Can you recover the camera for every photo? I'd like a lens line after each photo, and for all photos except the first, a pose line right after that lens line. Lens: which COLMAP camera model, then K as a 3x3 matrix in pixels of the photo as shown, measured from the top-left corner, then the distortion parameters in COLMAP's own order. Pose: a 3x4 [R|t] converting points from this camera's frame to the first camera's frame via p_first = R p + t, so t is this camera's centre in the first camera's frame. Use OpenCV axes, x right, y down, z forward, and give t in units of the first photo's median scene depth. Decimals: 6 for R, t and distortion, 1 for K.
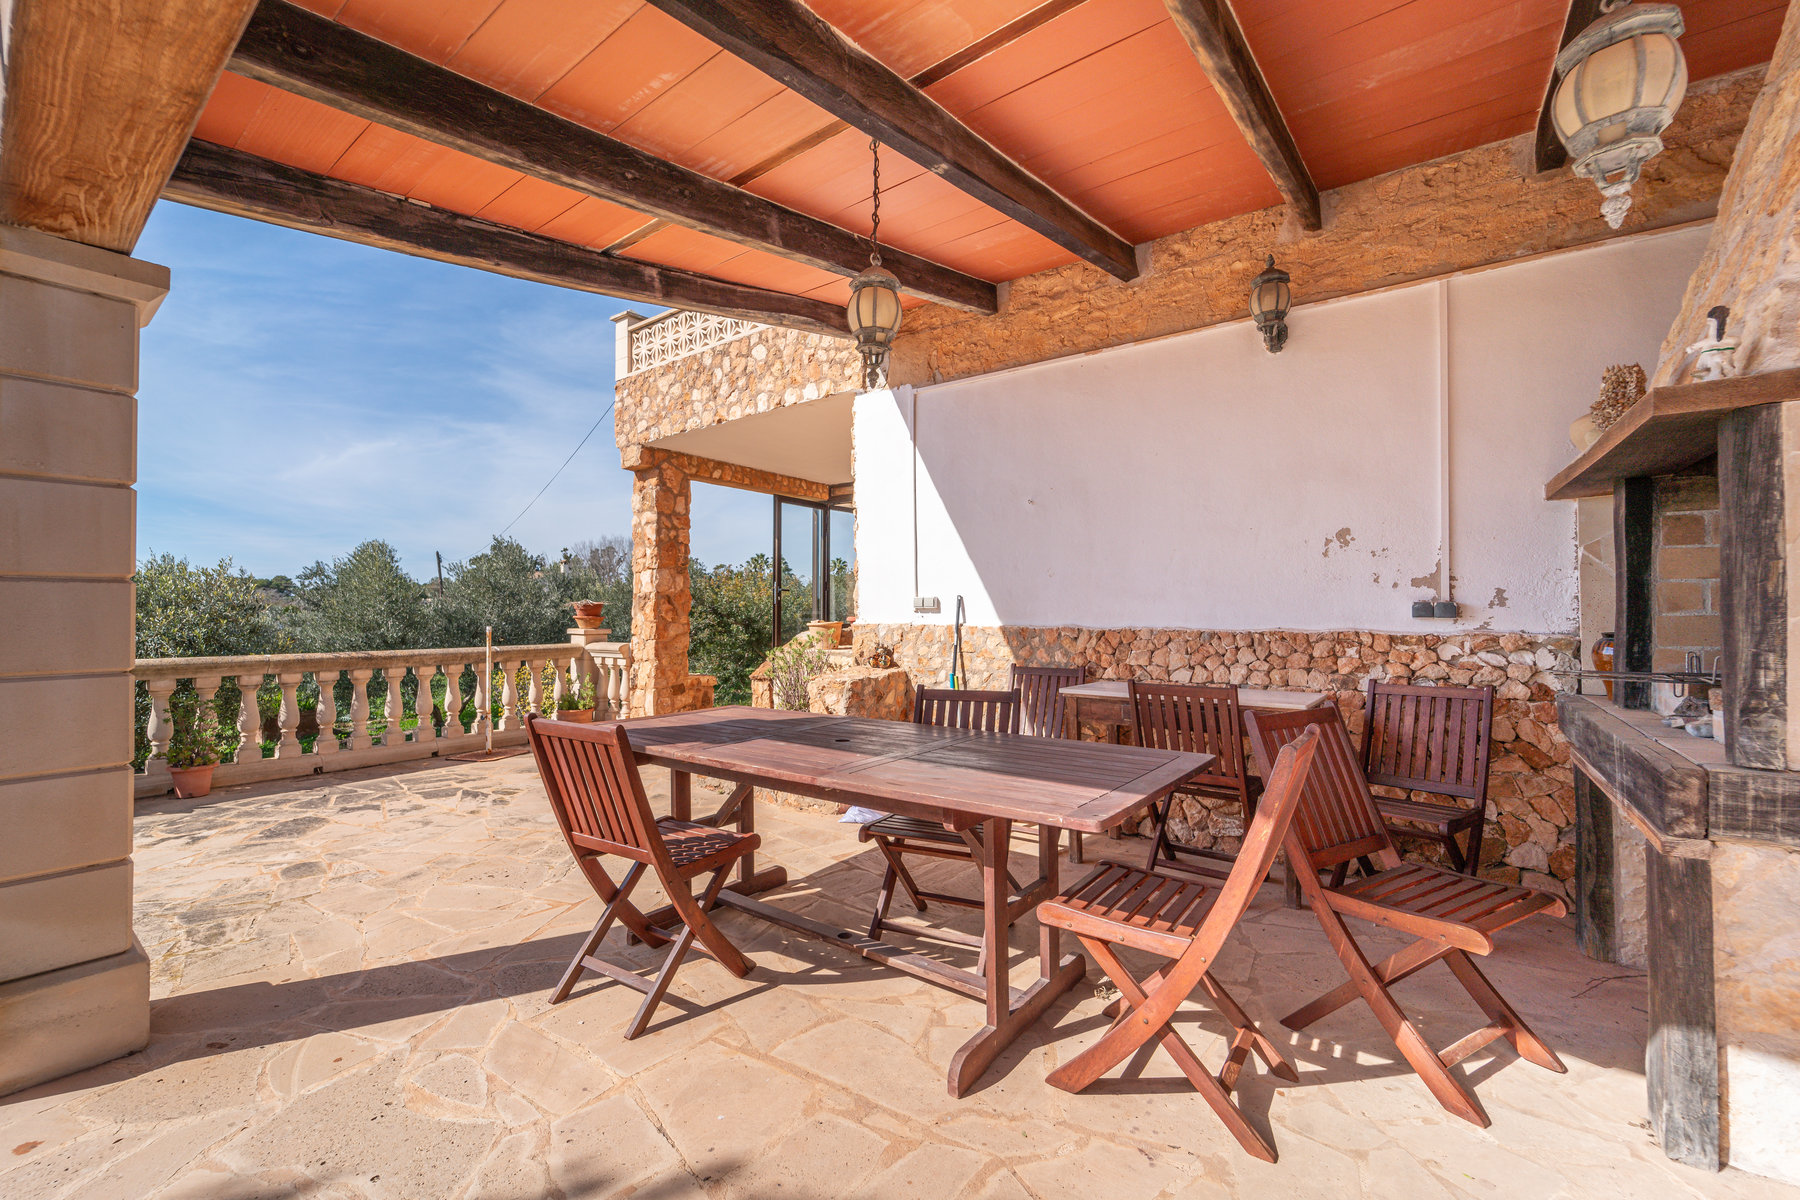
lens RADIAL K [[741.7, 0, 916.1], [0, 741.7, 600.7], [0, 0, 1]] dist [-0.001436, -0.001236]
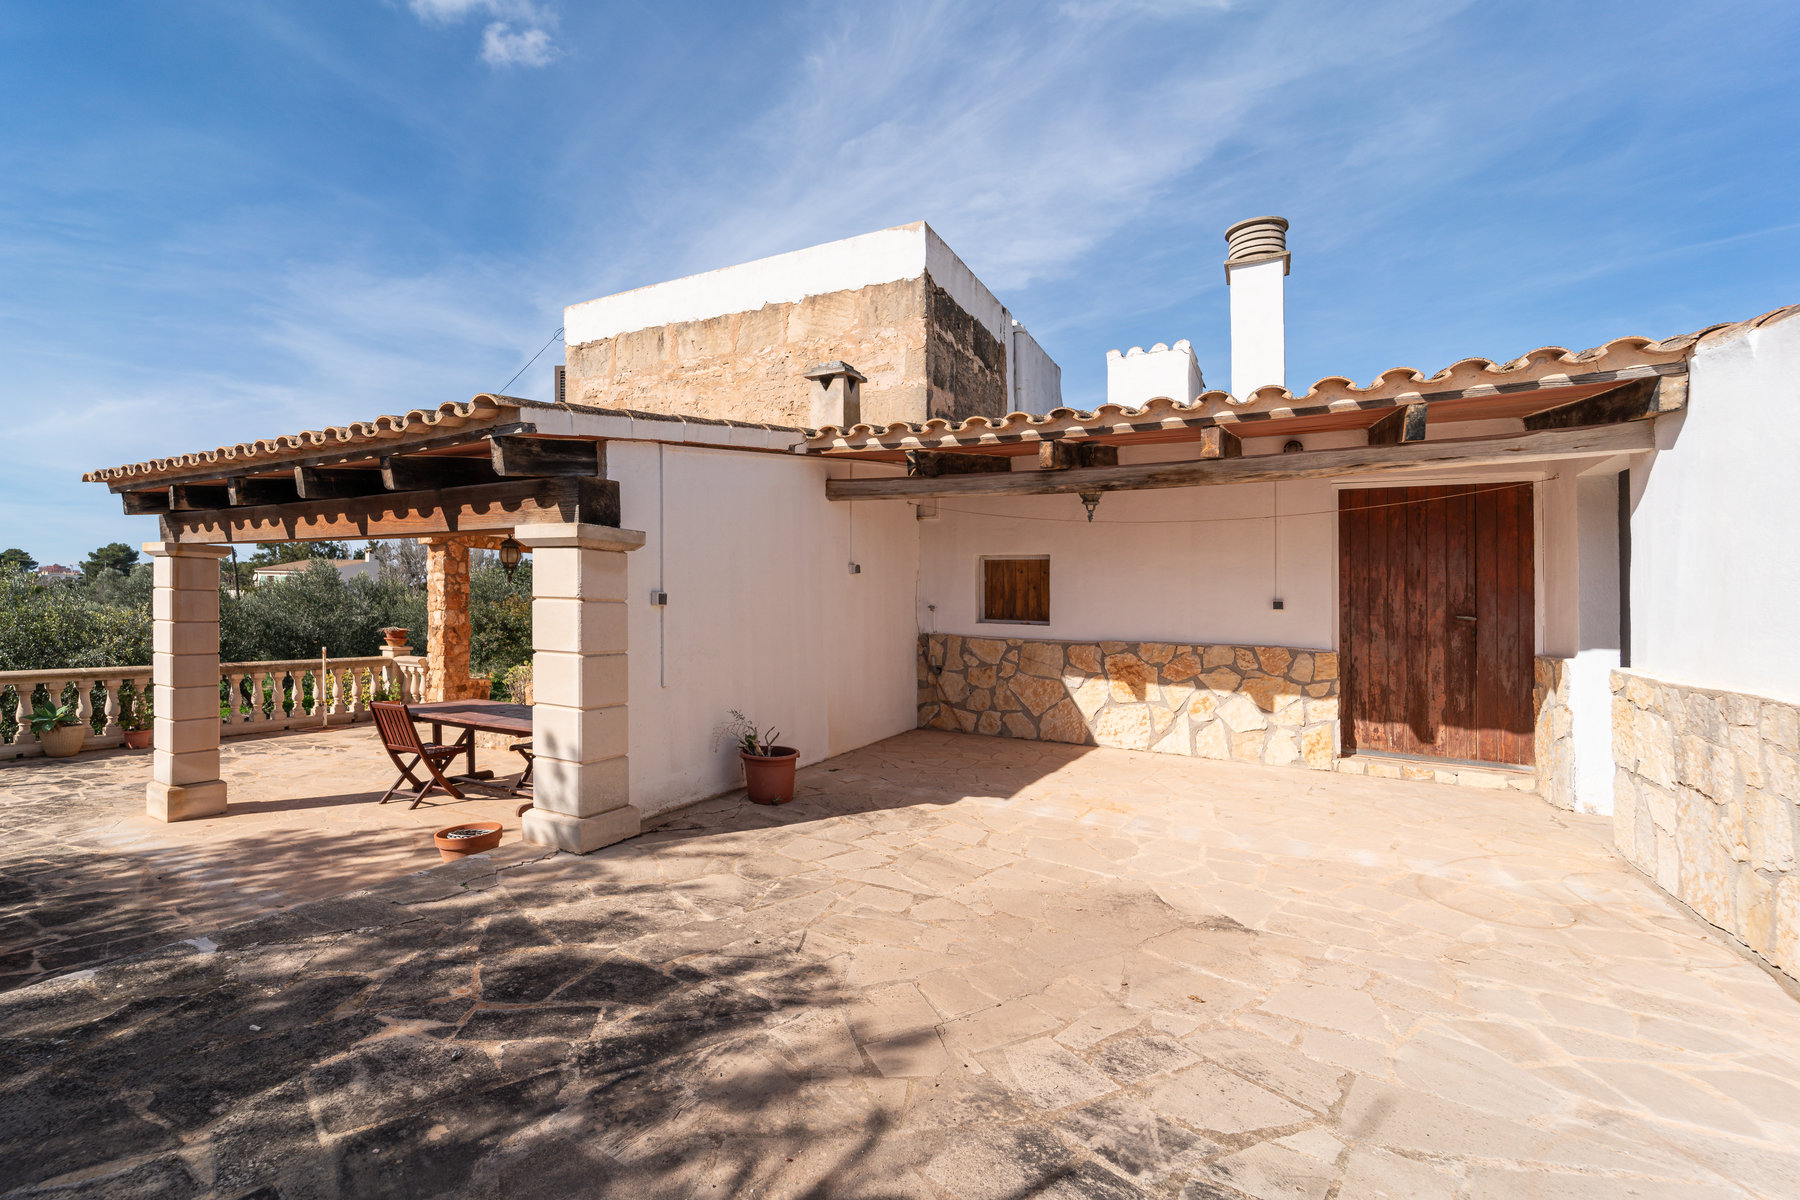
lens RADIAL K [[751.3, 0, 902.6], [0, 751.3, 641.8], [0, 0, 1]] dist [0.002226, -0.000502]
pose [[0.984405, 0.022403, 0.174483, 0.326844], [-0.032656, 0.997890, 0.056118, -0.099748], [-0.172858, -0.060940, 0.983060, -0.728633]]
